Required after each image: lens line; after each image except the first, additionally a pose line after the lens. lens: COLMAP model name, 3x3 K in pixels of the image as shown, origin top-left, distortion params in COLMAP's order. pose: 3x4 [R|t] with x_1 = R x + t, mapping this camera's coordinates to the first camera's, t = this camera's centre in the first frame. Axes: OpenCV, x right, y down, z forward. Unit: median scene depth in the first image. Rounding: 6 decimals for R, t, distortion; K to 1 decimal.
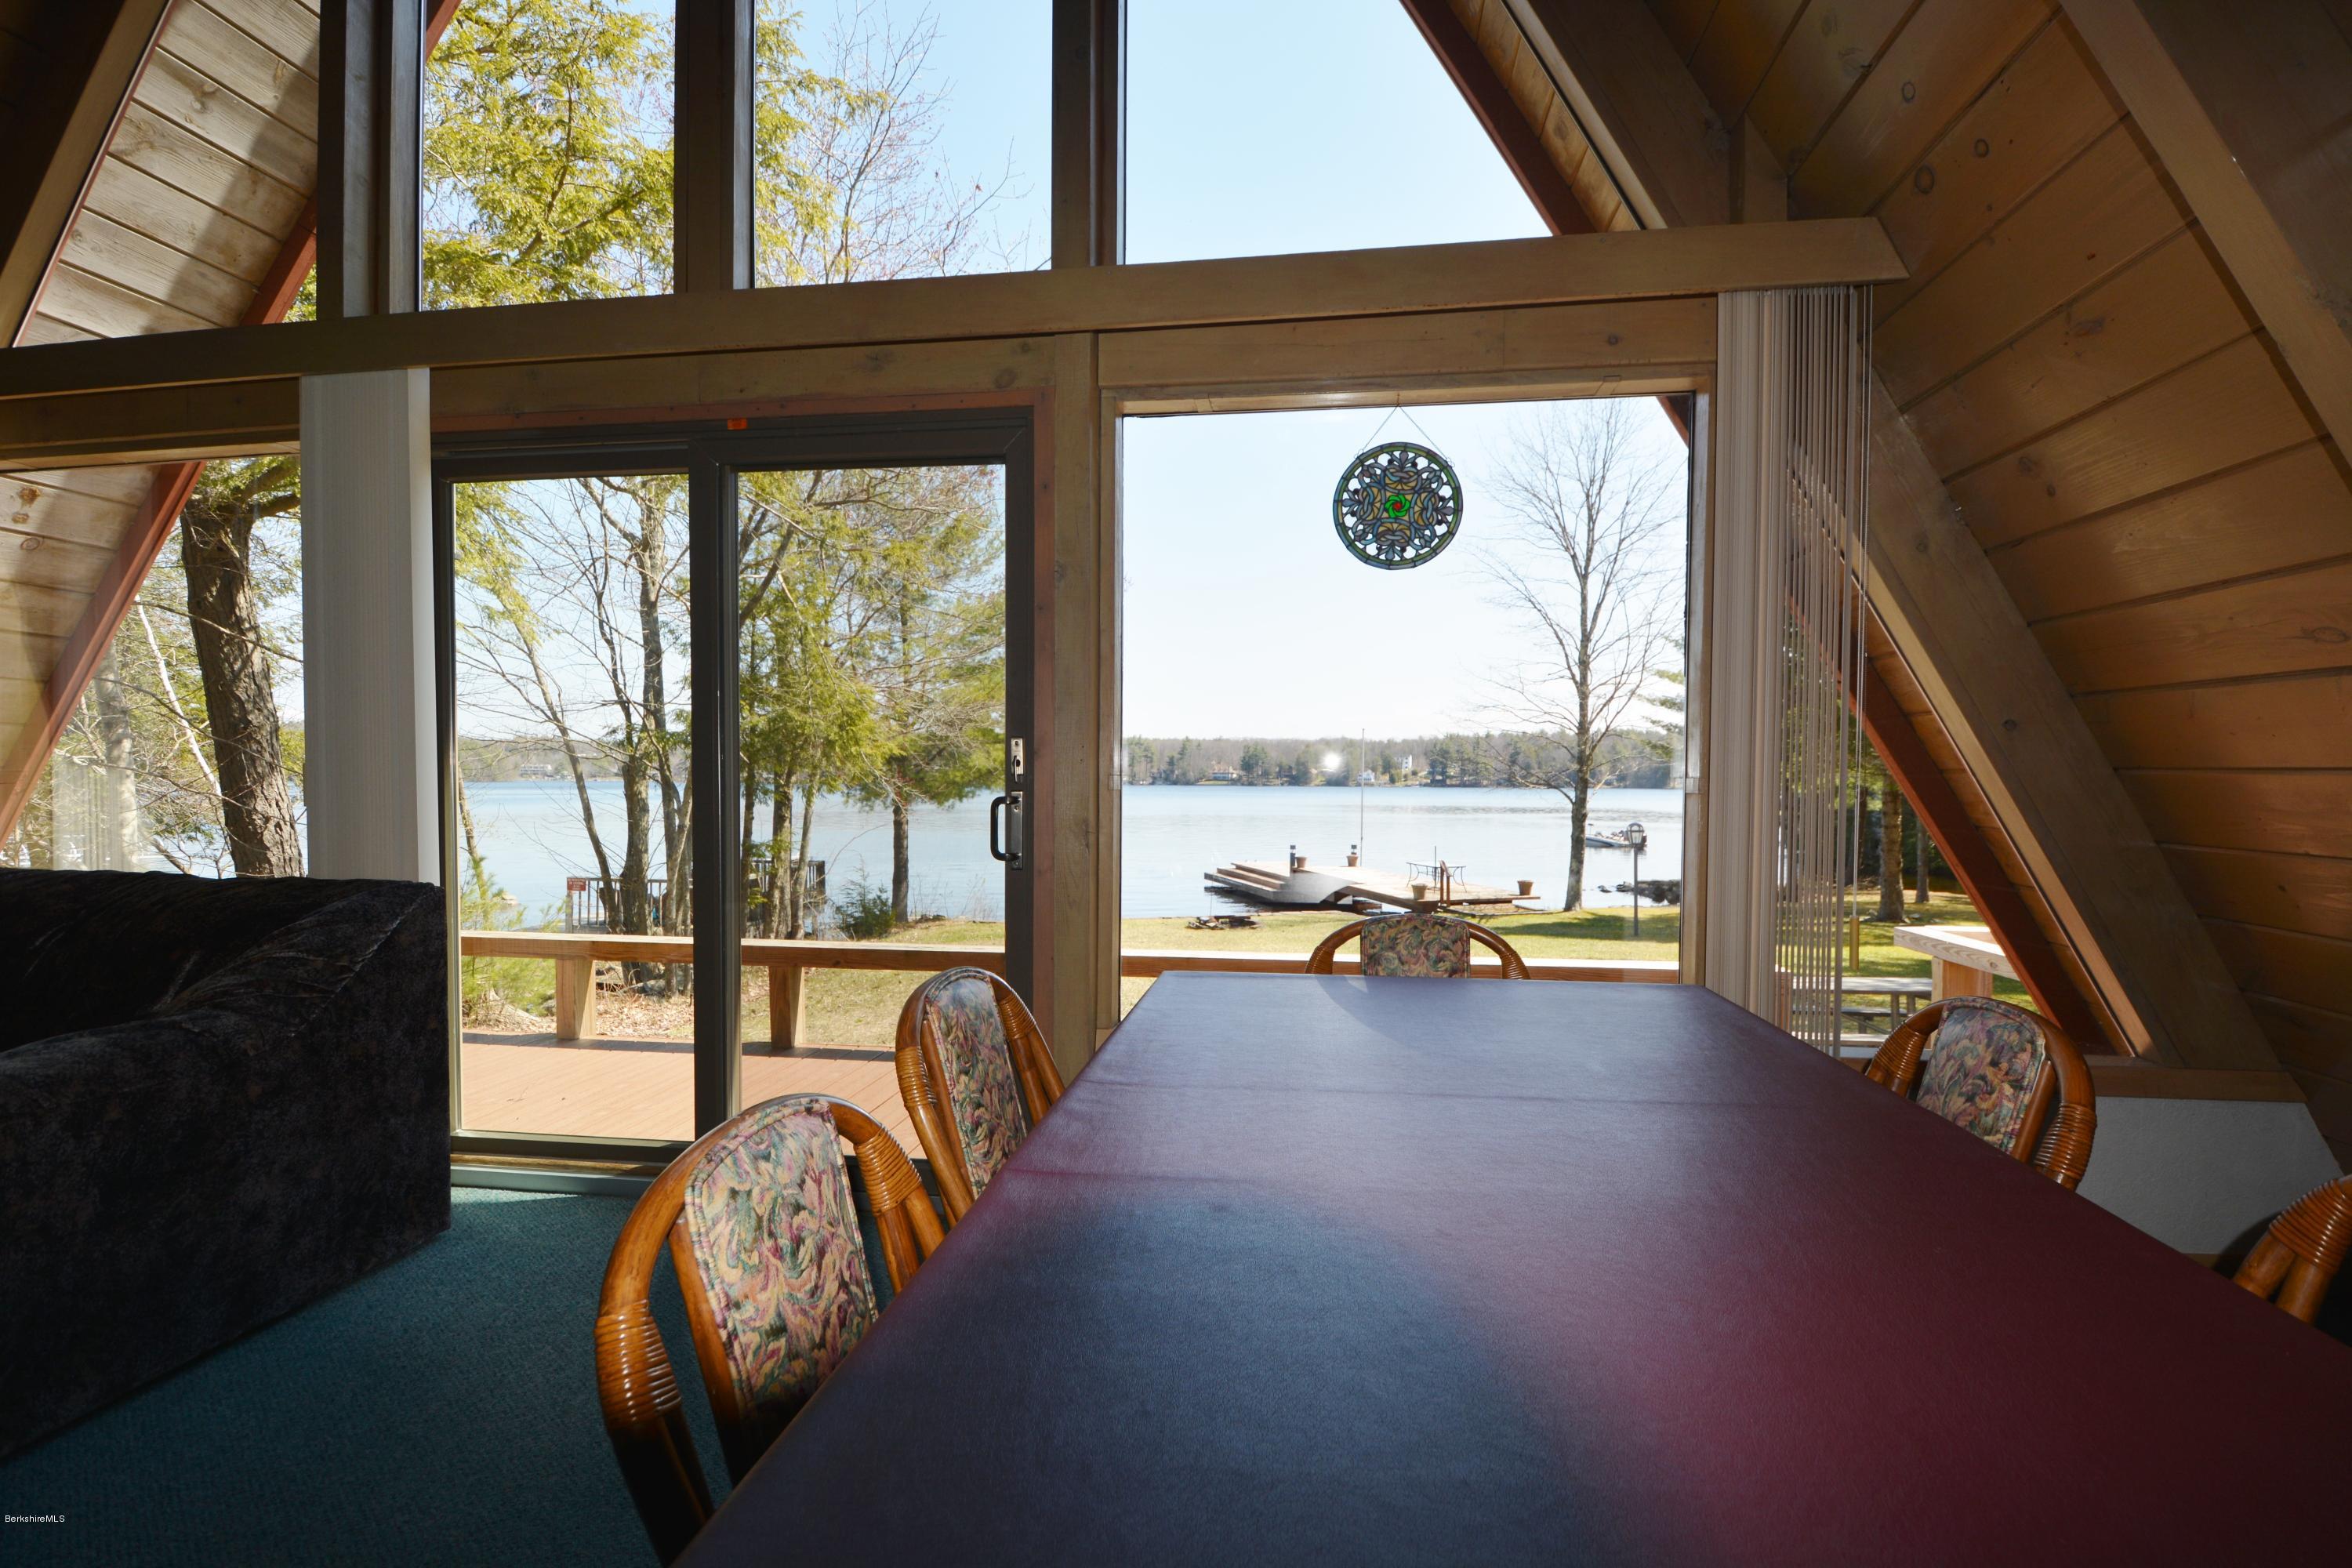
lens RADIAL K [[1058.8, 0, 1206.7], [0, 1058.8, 803.8], [0, 0, 1]] dist [-0.000942, -0.011326]
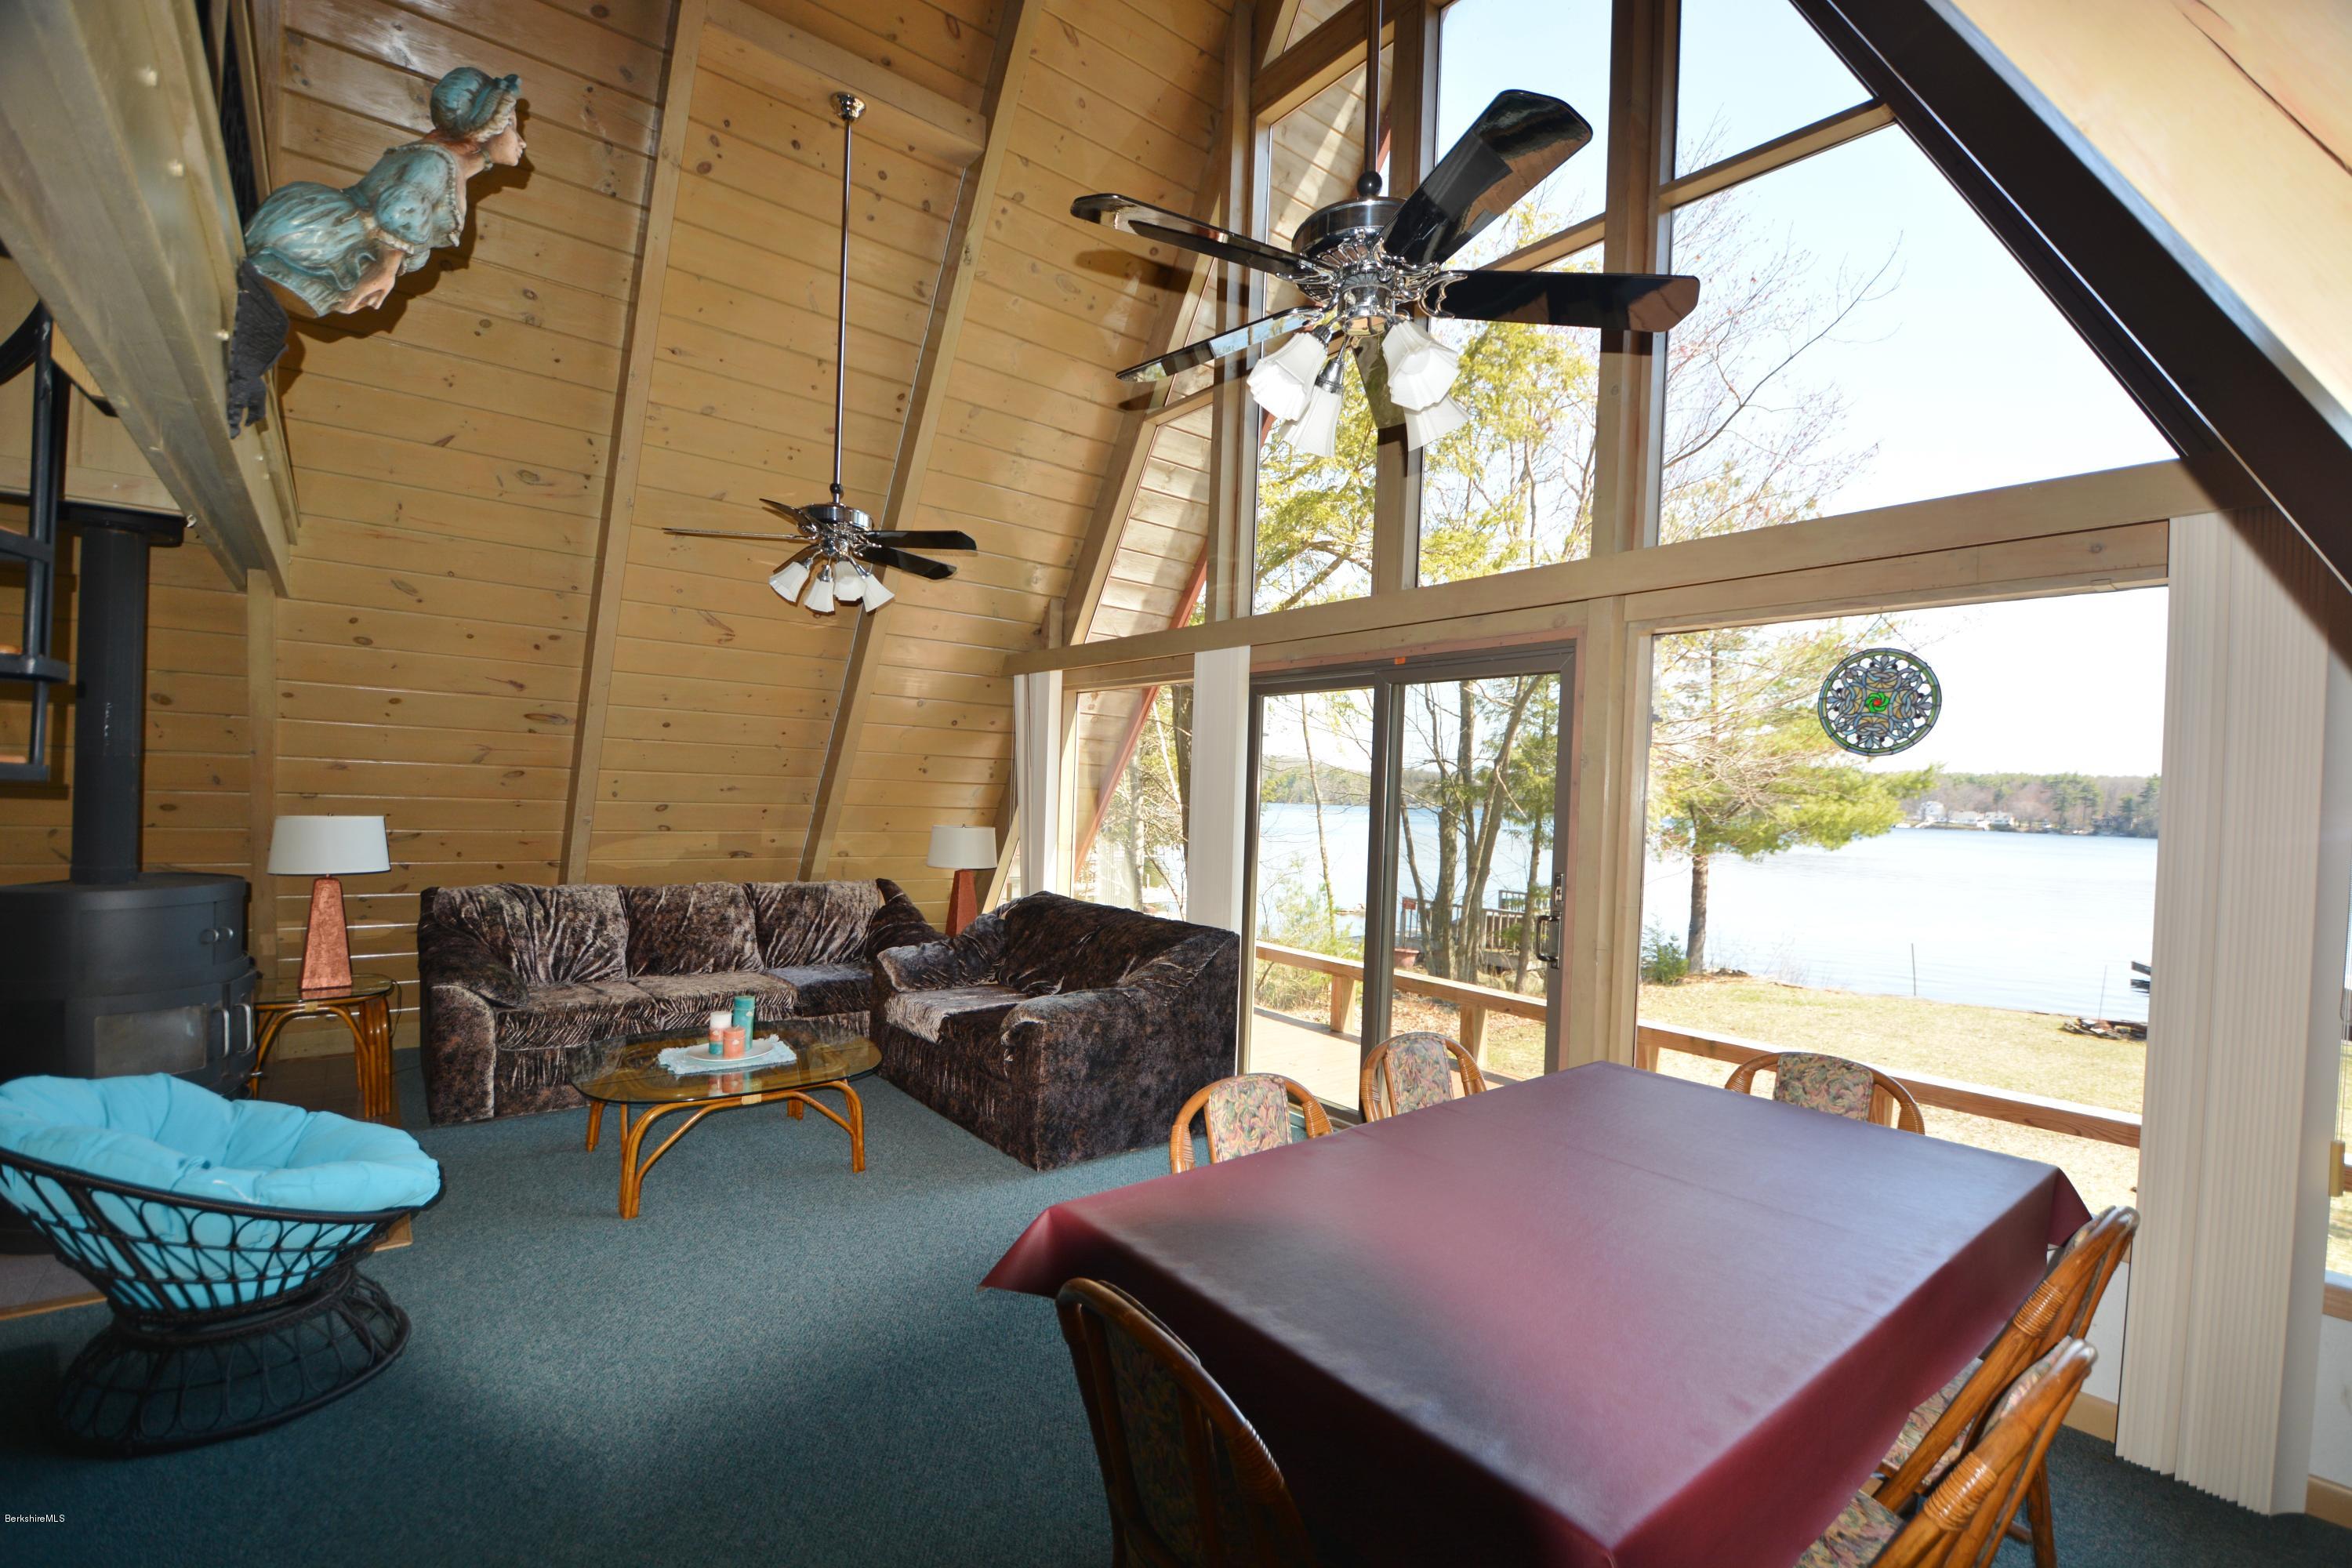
lens RADIAL K [[1058.8, 0, 1206.7], [0, 1058.8, 803.8], [0, 0, 1]] dist [-0.000942, -0.011326]
pose [[0.729595, 0.034506, -0.683009, 0.439641], [-0.054202, 0.998502, -0.007454, -0.121554], [0.681728, 0.042459, 0.730372, -0.345244]]
